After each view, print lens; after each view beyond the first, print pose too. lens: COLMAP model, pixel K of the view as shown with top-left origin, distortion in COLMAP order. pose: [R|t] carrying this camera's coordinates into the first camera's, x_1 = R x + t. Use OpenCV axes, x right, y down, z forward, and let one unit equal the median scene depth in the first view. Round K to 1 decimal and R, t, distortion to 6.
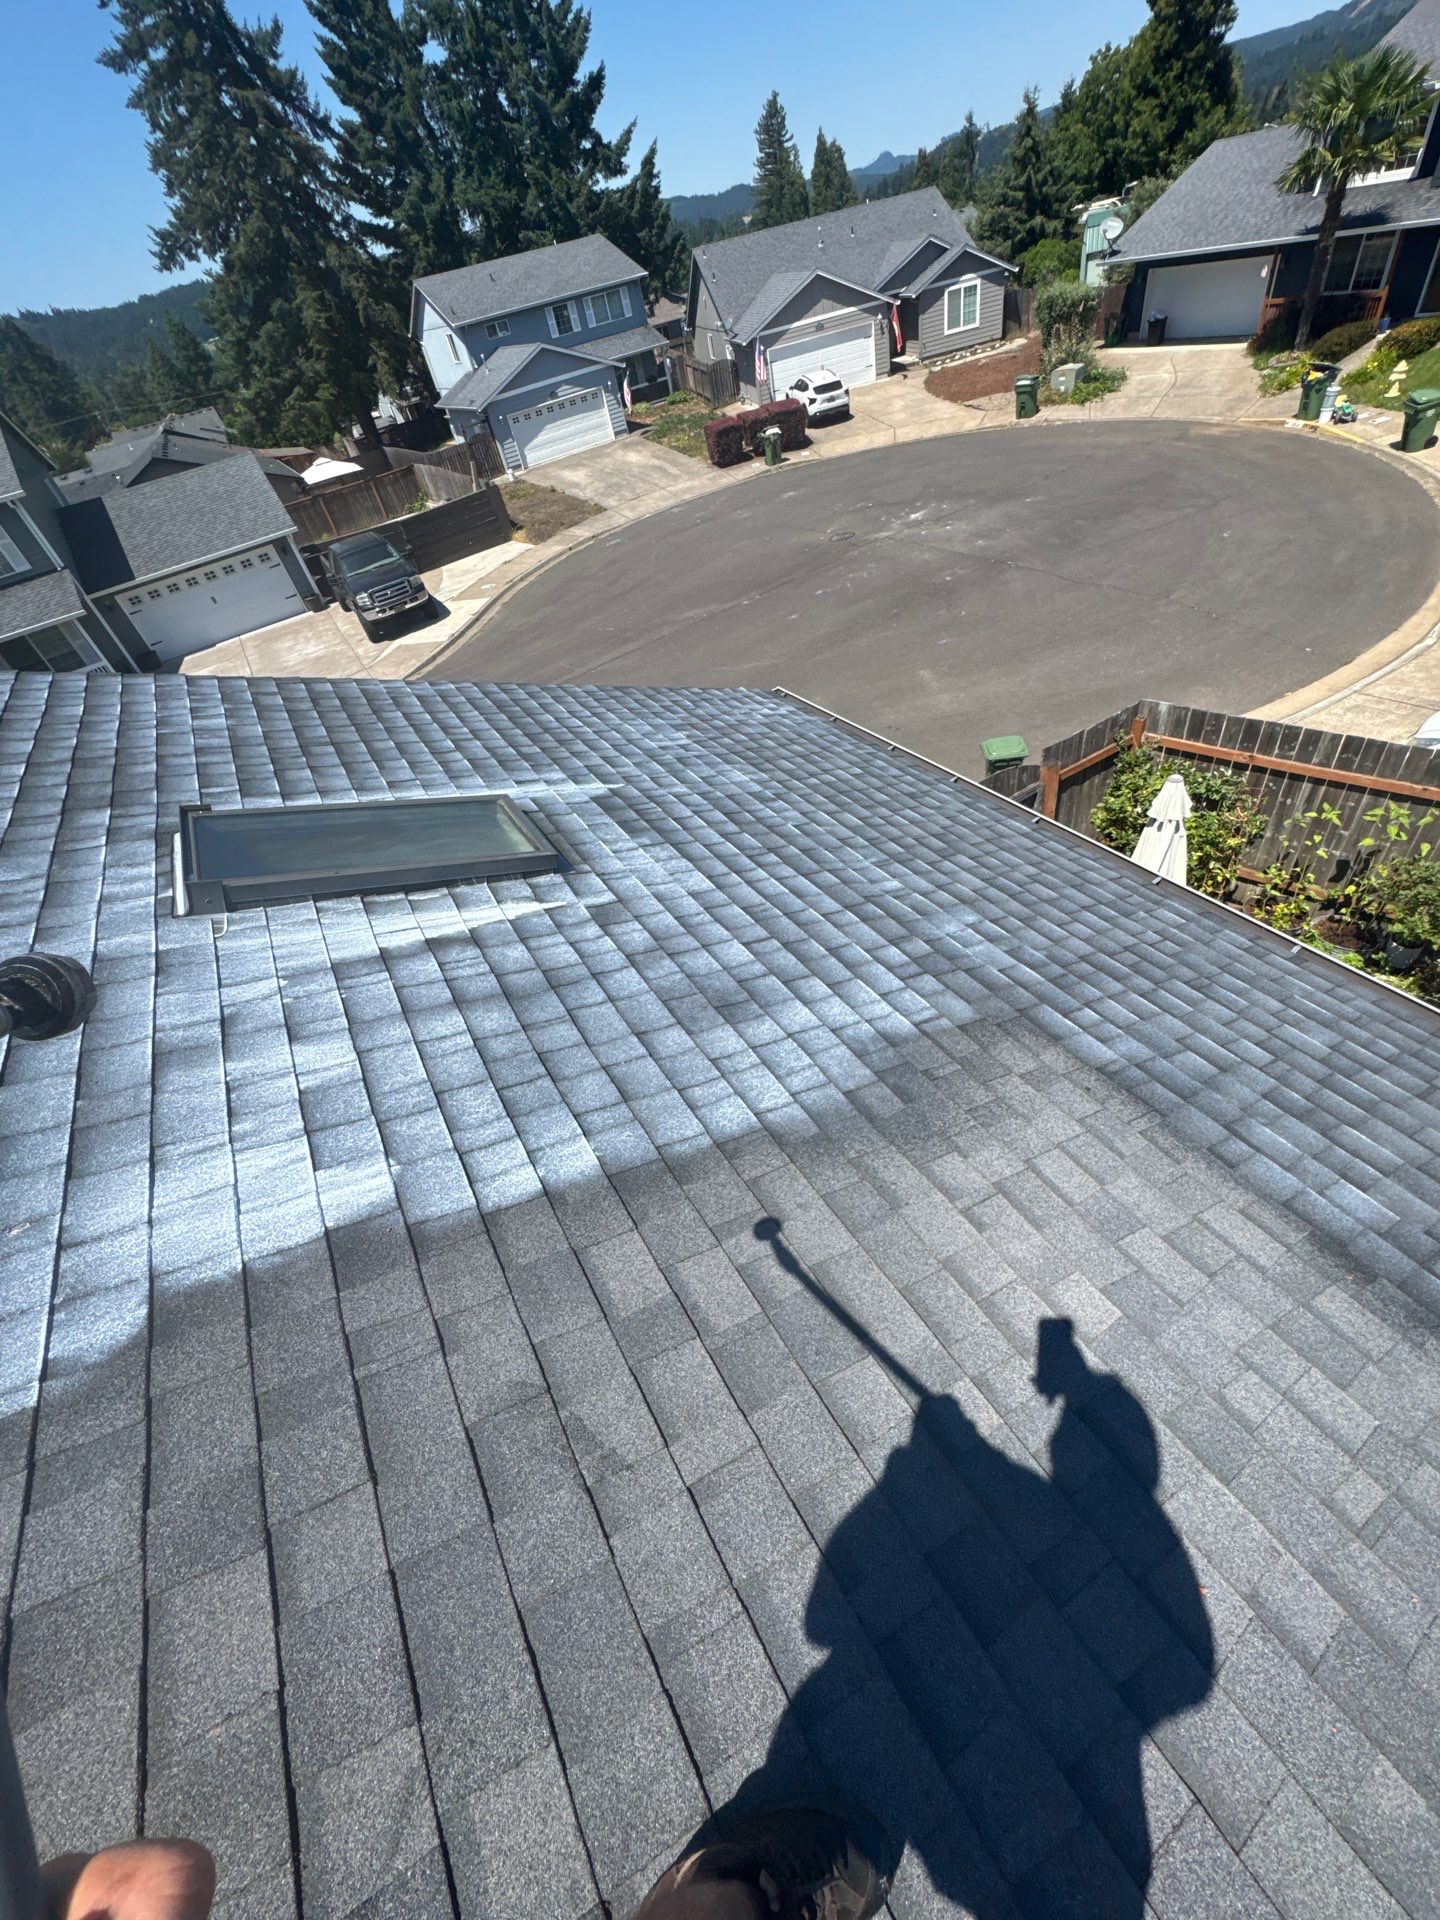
lens RADIAL K [[764.9, 0, 717.4], [0, 764.9, 961.8], [0, 0, 1]] dist [-0.004063, -0.000088]
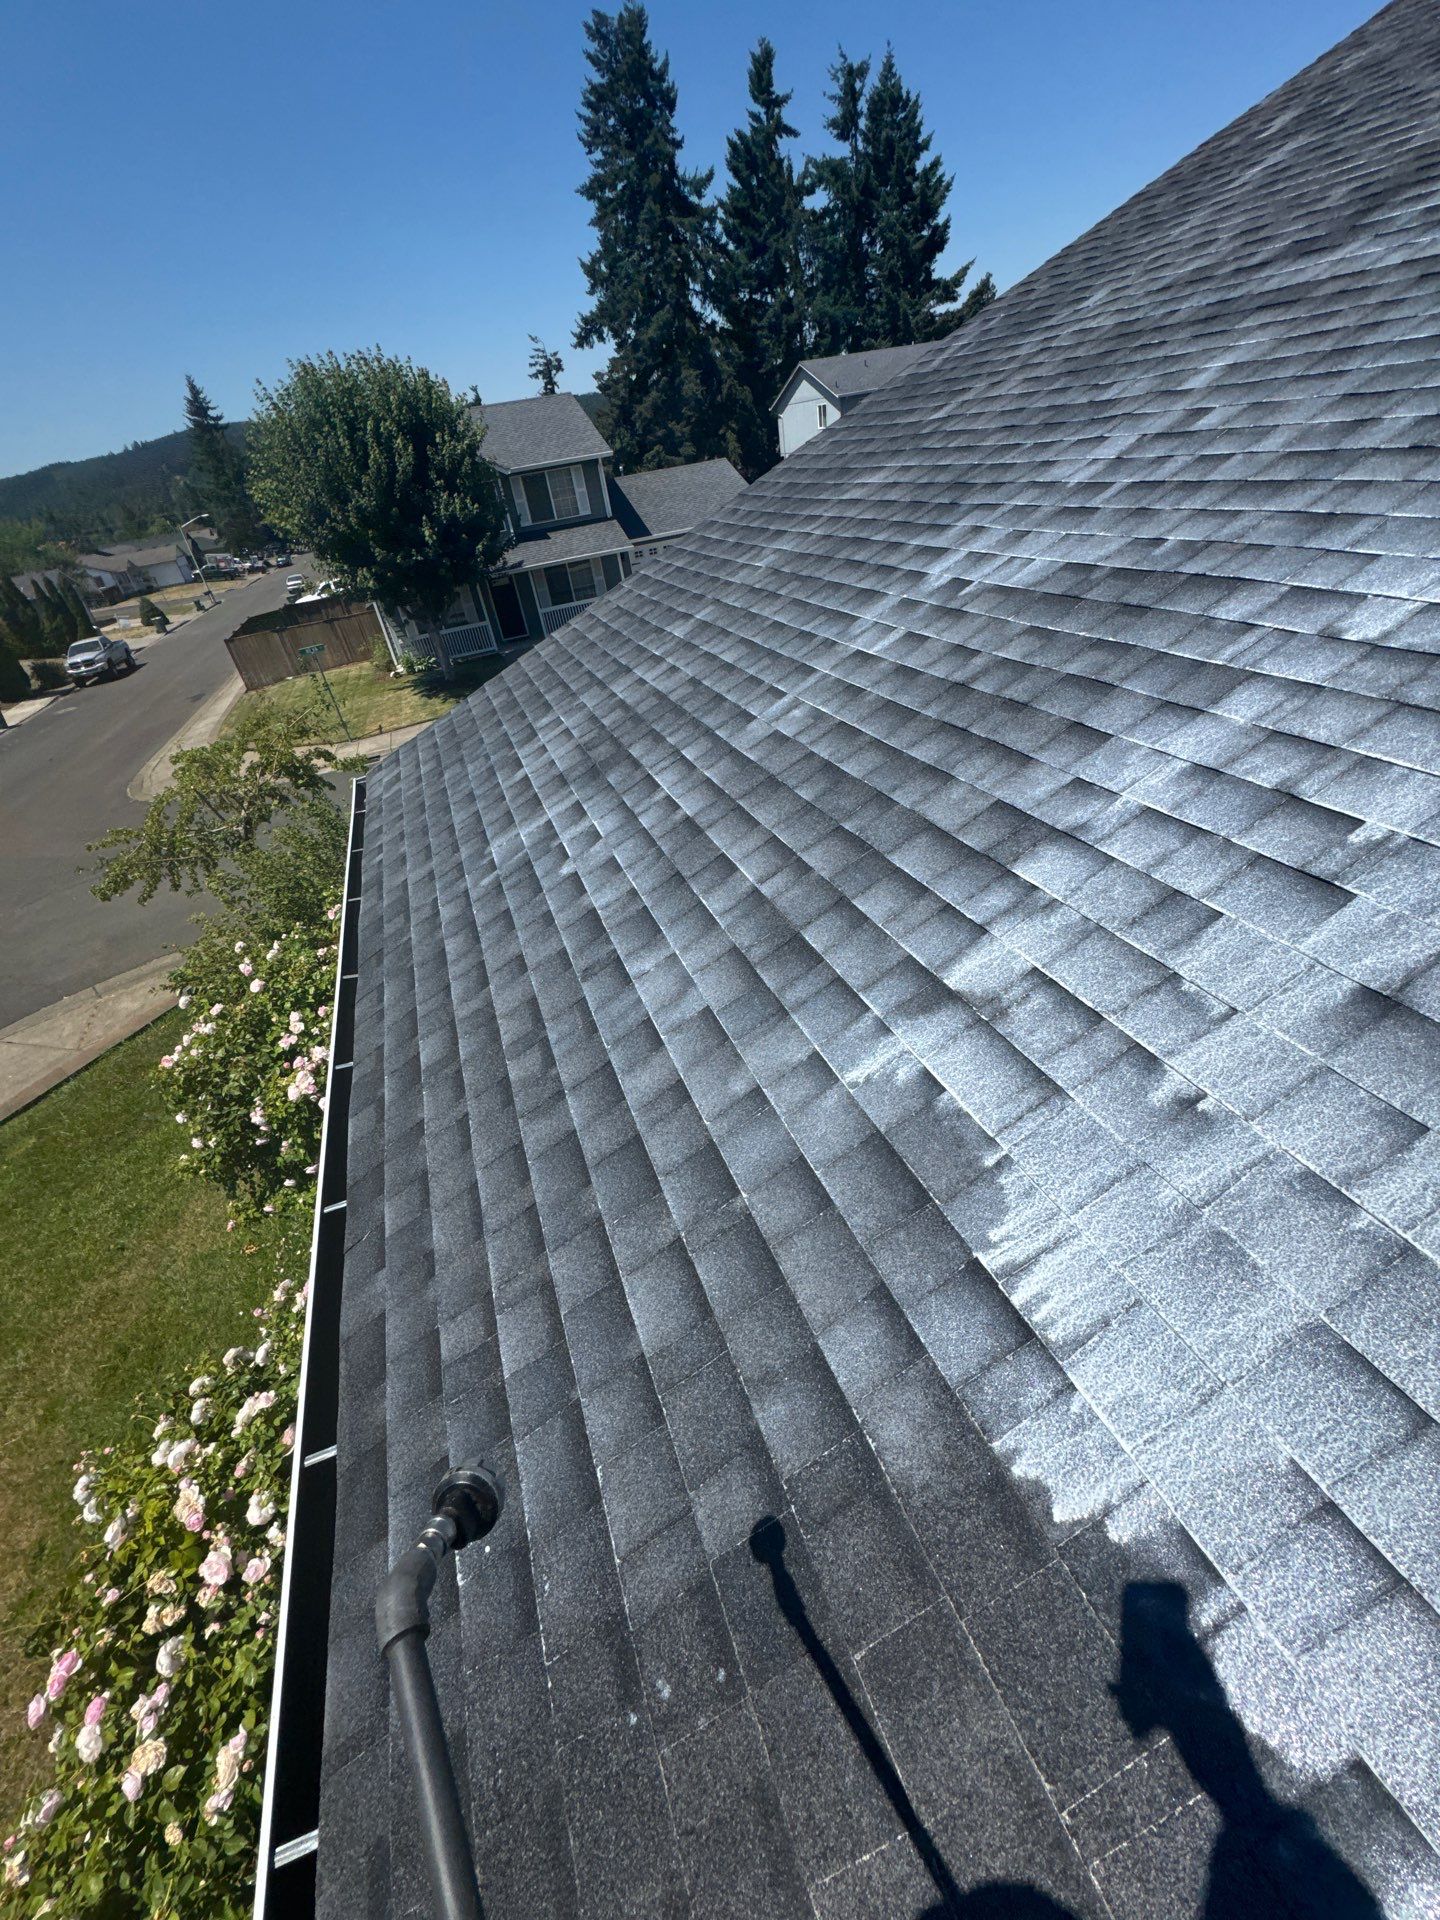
lens RADIAL K [[761.9, 0, 713.7], [0, 761.9, 960.3], [0, 0, 1]] dist [-0.002524, -0.000139]
pose [[0.983899, 0.141765, -0.108834, -0.324322], [-0.153833, 0.981739, -0.111908, 0.219427], [0.090982, 0.126848, 0.987741, -0.086410]]
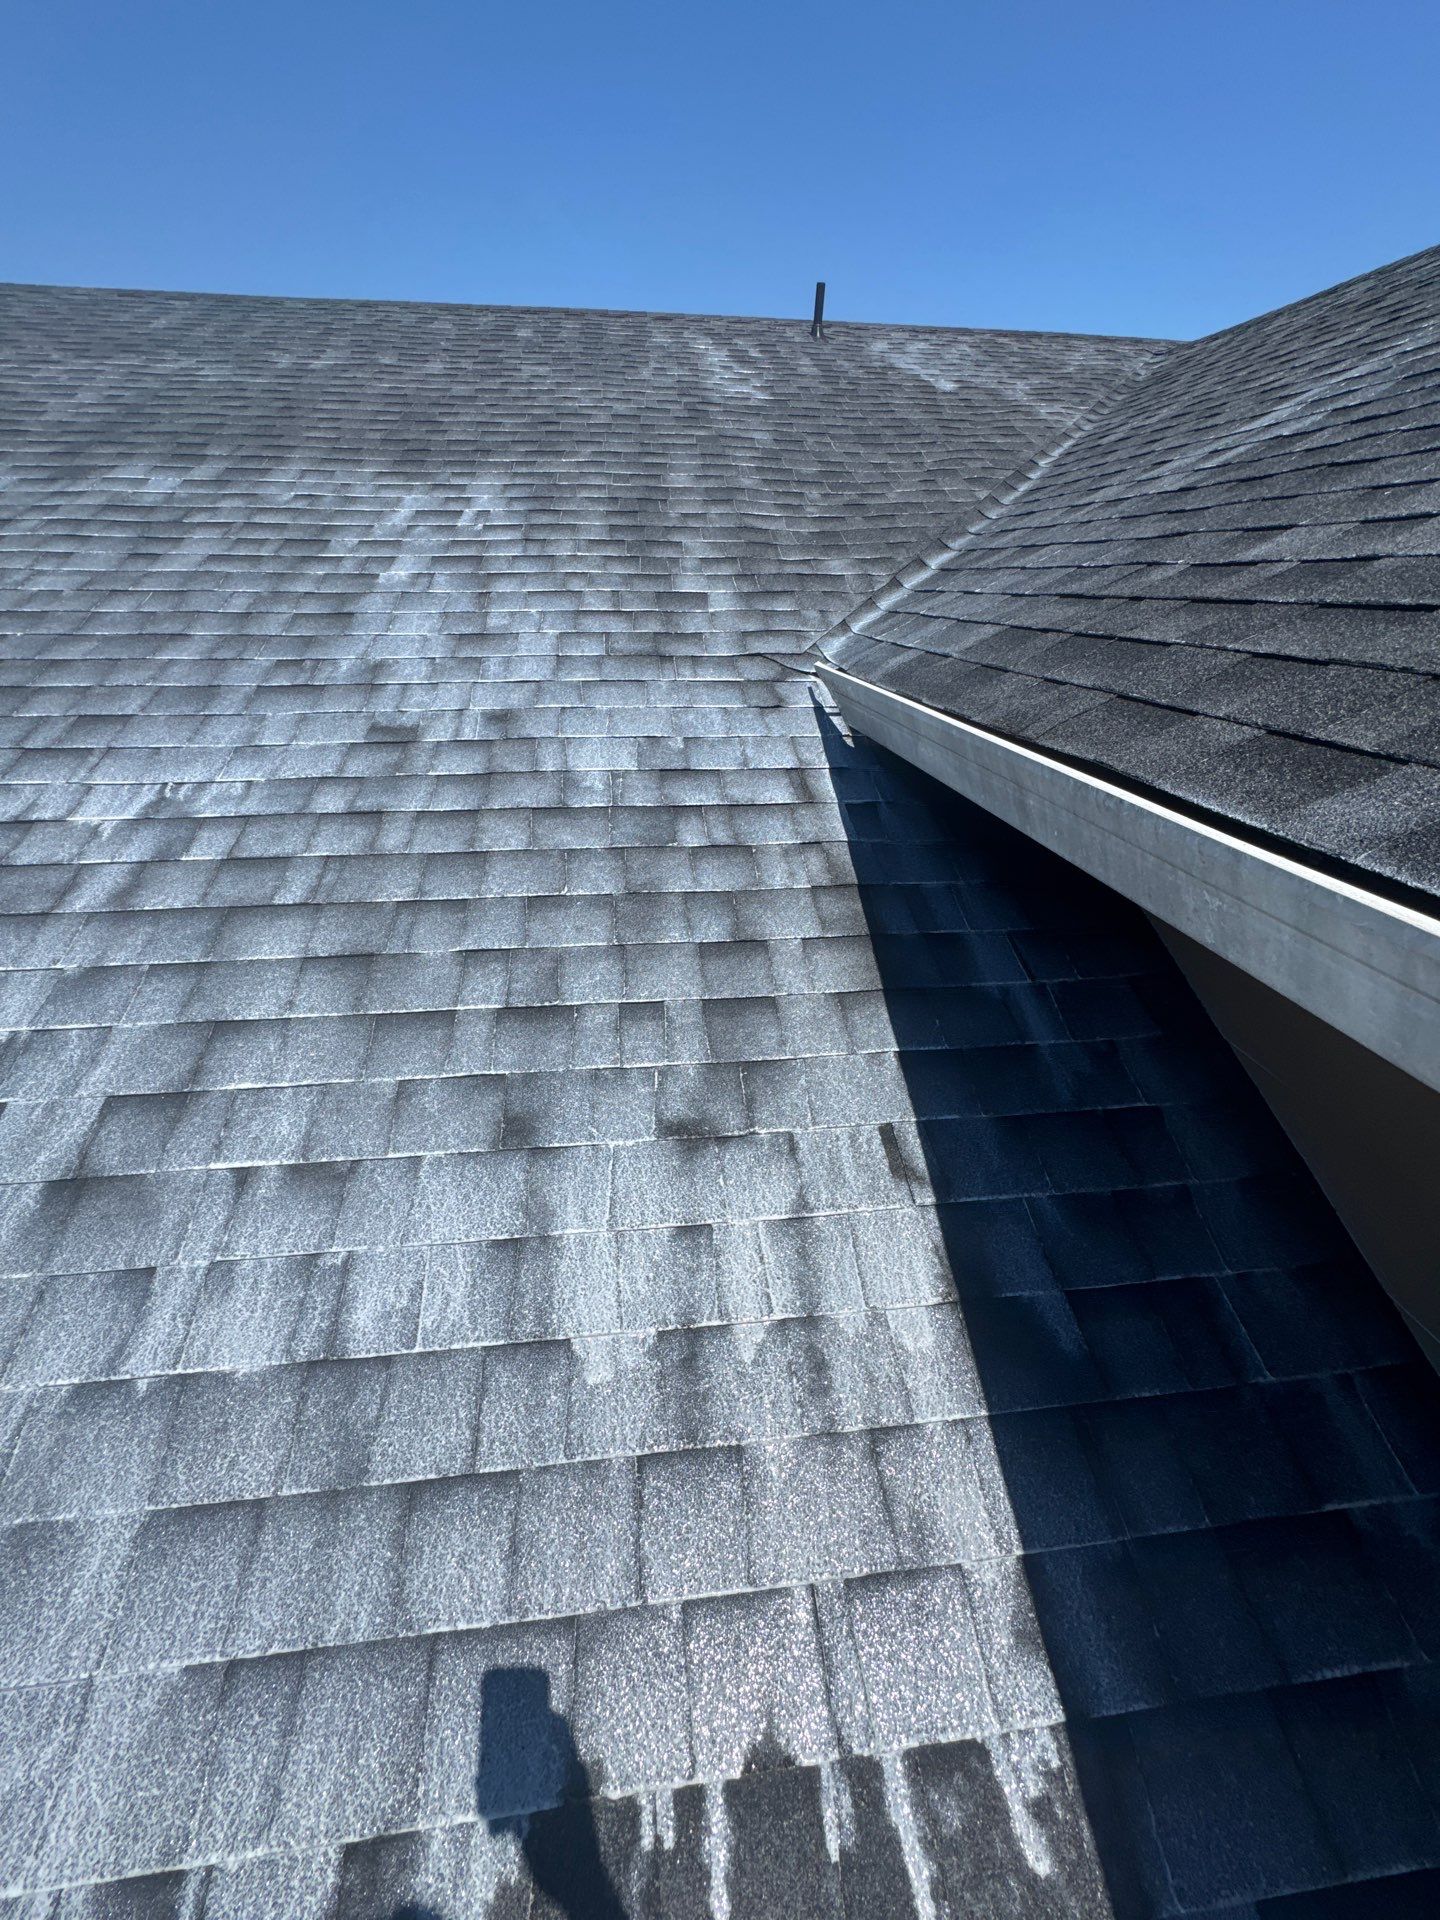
lens RADIAL K [[771.0, 0, 715.4], [0, 771.0, 948.8], [0, 0, 1]] dist [-0.003272, 0.000094]
pose [[0.401262, -0.225112, 0.887870, -0.314825], [0.566389, 0.822776, -0.047365, 0.222192], [-0.719855, 0.521886, 0.457650, -0.092329]]
